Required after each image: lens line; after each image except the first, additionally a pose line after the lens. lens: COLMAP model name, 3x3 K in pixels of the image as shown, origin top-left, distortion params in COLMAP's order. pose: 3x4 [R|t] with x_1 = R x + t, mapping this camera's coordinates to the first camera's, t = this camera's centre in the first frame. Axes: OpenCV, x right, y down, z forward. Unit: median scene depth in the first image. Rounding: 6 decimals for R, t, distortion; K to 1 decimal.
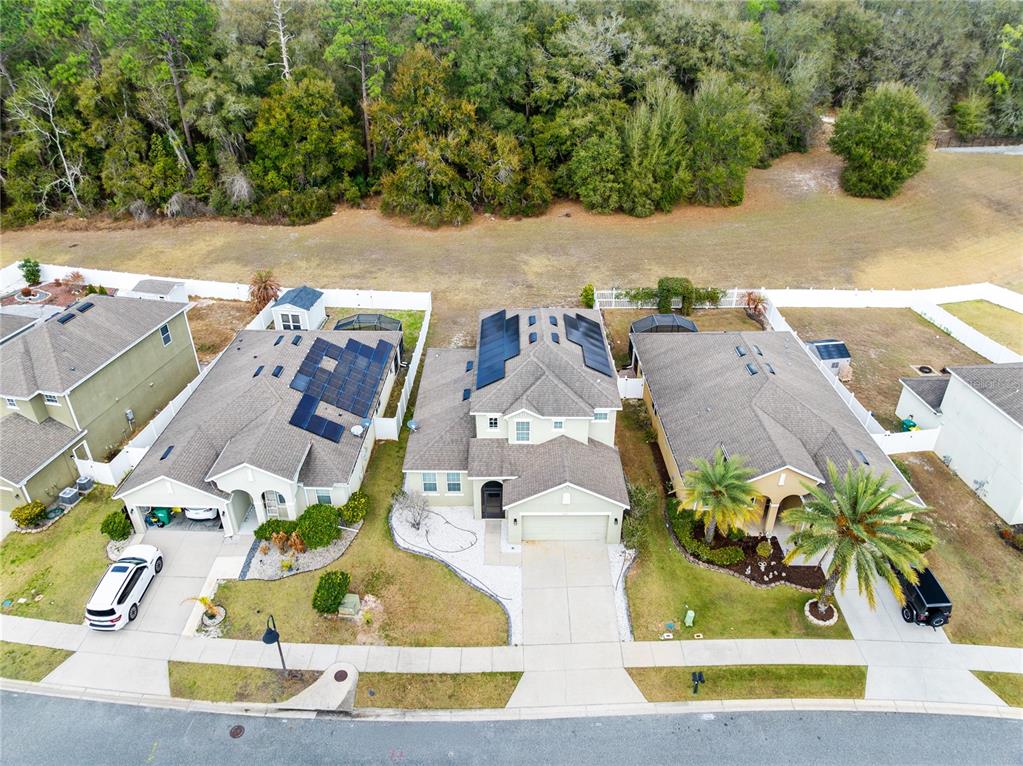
lens RADIAL K [[713.3, 0, 514.4], [0, 713.3, 384.9], [0, 0, 1]] dist [-0.008554, 0.000496]
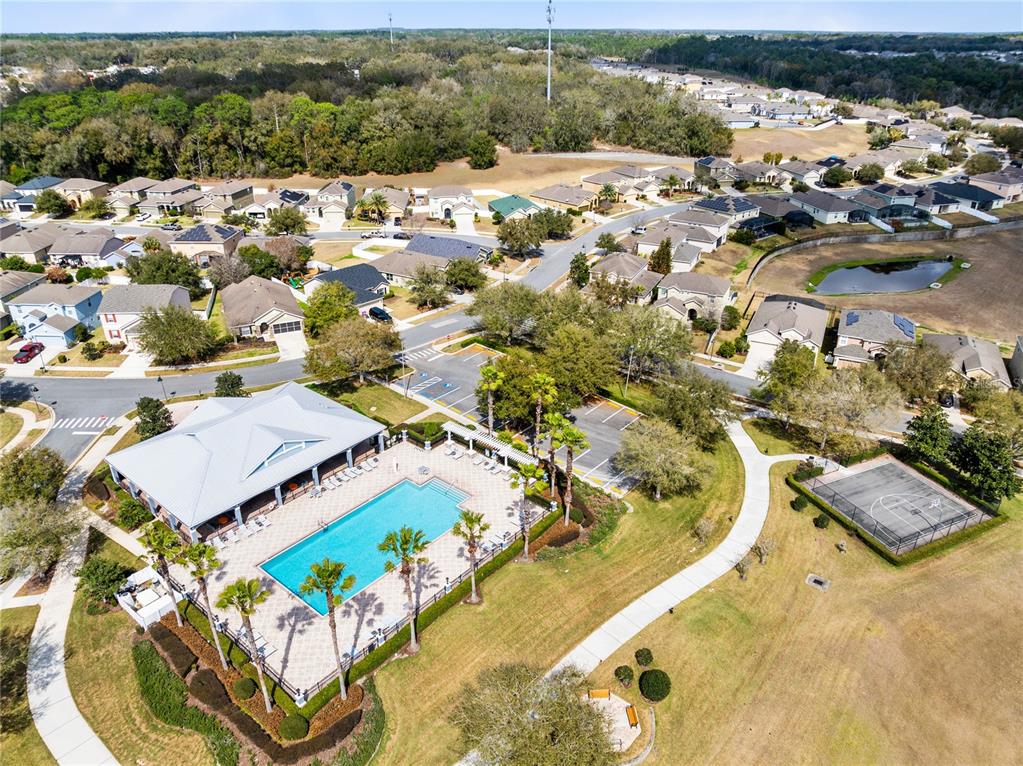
lens RADIAL K [[713.3, 0, 509.8], [0, 713.3, 380.6], [0, 0, 1]] dist [-0.008554, 0.000496]
pose [[0.999726, -0.012777, 0.019625, 0.609992], [0.014245, 0.996960, -0.076606, 0.898064], [-0.018586, 0.076864, 0.996868, -2.009176]]
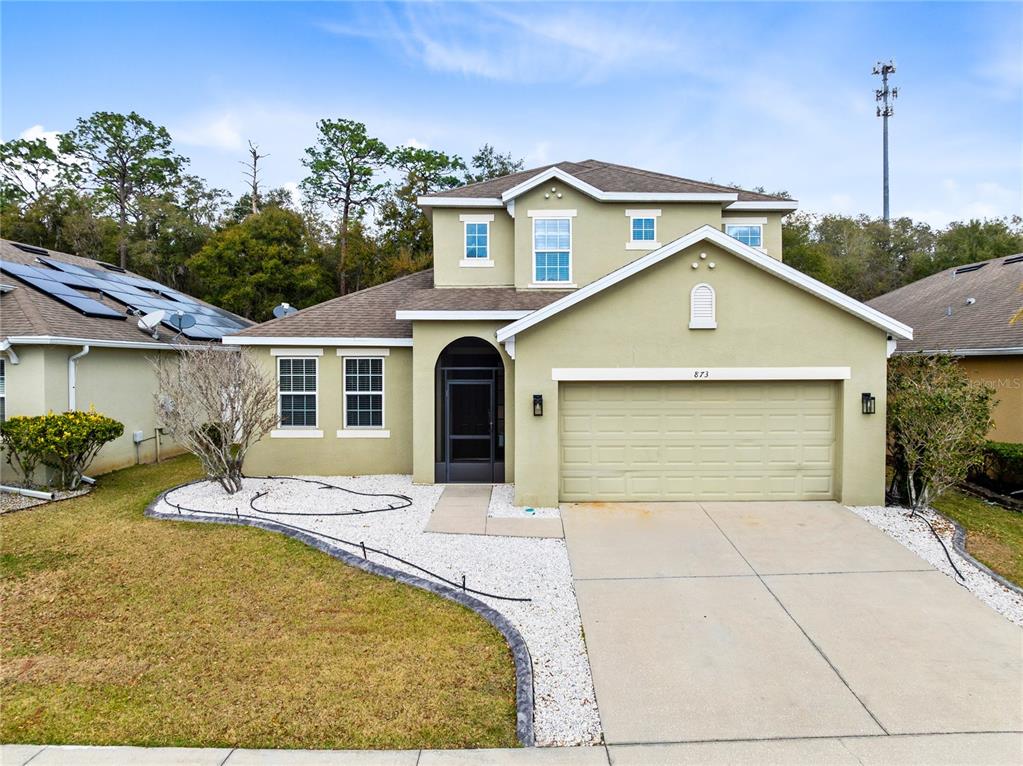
lens RADIAL K [[713.3, 0, 512.6], [0, 713.3, 383.6], [0, 0, 1]] dist [-0.008554, 0.000496]
pose [[0.999983, 0.003905, -0.004305, -0.004130], [-0.005551, 0.861503, -0.507722, 0.171402], [0.001726, 0.507738, 0.861510, 0.371151]]
